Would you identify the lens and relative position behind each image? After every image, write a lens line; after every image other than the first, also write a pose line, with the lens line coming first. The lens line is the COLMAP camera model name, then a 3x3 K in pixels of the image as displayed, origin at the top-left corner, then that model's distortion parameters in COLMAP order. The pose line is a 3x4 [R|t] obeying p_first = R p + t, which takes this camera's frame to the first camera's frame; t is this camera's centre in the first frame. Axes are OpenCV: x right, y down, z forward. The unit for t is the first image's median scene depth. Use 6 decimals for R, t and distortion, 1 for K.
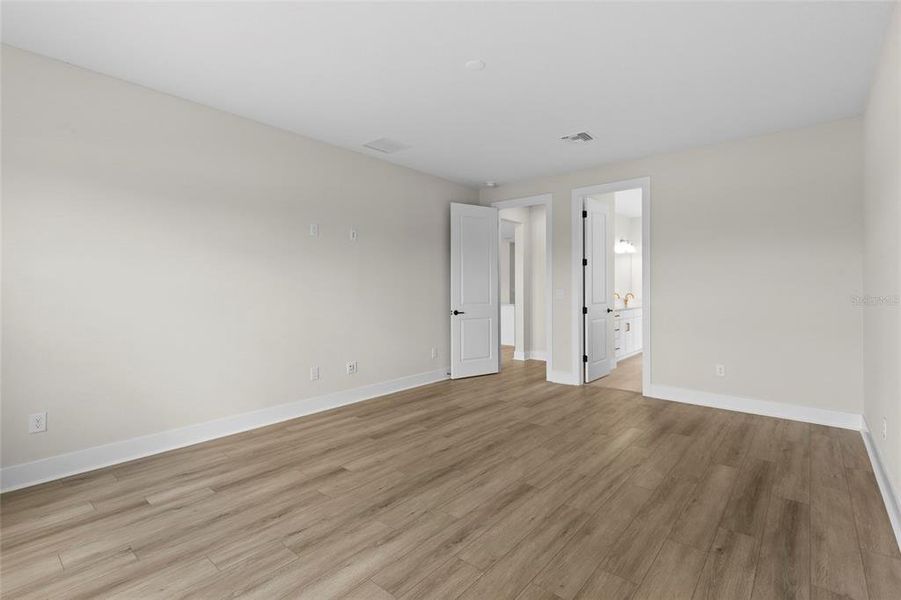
lens RADIAL K [[423.4, 0, 448.1], [0, 423.4, 283.5], [0, 0, 1]] dist [-0.000299, -0.000069]
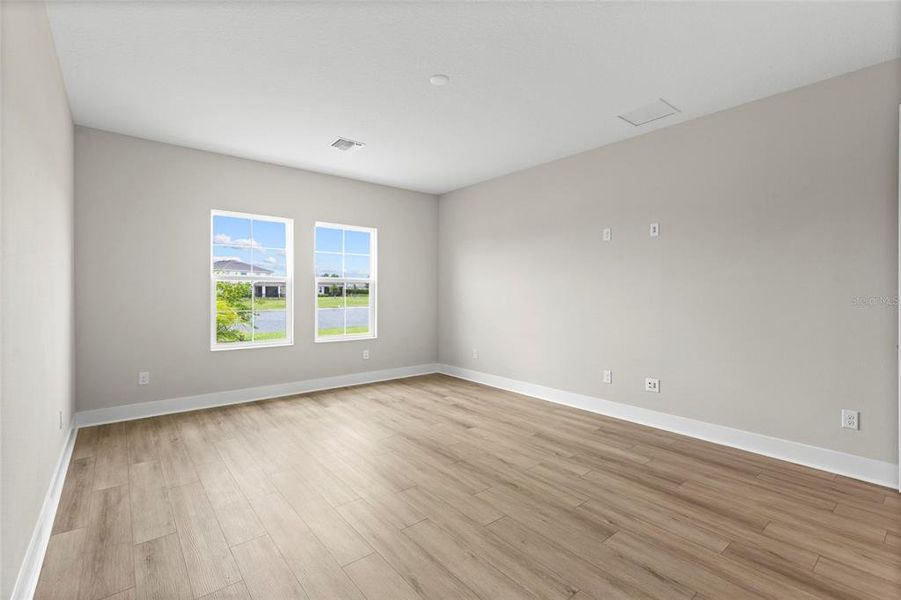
lens RADIAL K [[408.6, 0, 456.6], [0, 408.6, 290.0], [0, 0, 1]] dist [-0.000043, -0.000062]
pose [[-0.164036, -0.002189, -0.986452, 0.914679], [0.003149, 0.999991, -0.002742, 0.010137], [0.986449, -0.003556, -0.164028, 1.044885]]
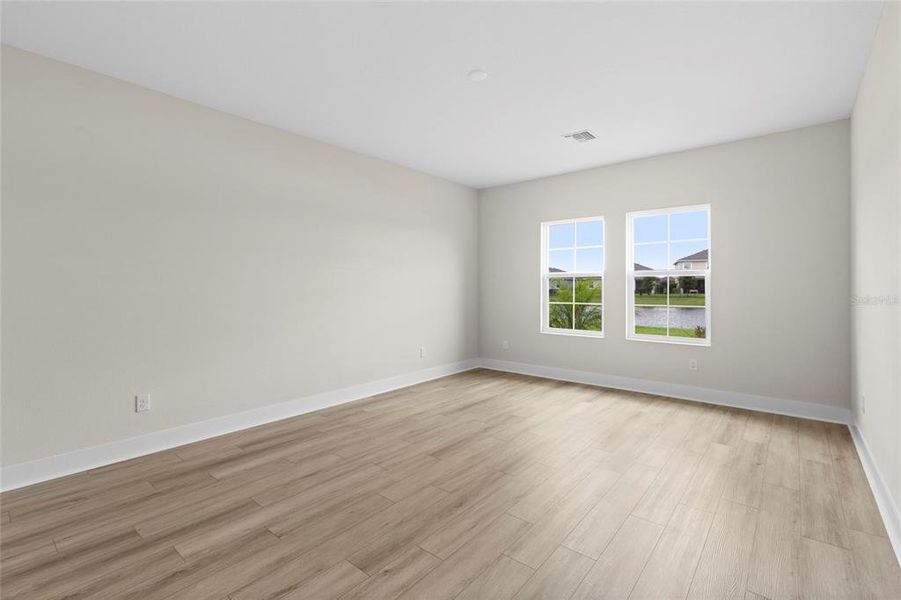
lens RADIAL K [[408.6, 0, 456.6], [0, 408.6, 290.0], [0, 0, 1]] dist [-0.000043, -0.000062]
pose [[-0.999740, 0.005102, -0.022230, 0.122191], [0.005022, 0.999981, 0.003648, 0.014391], [0.022248, 0.003536, -0.999746, 1.732809]]
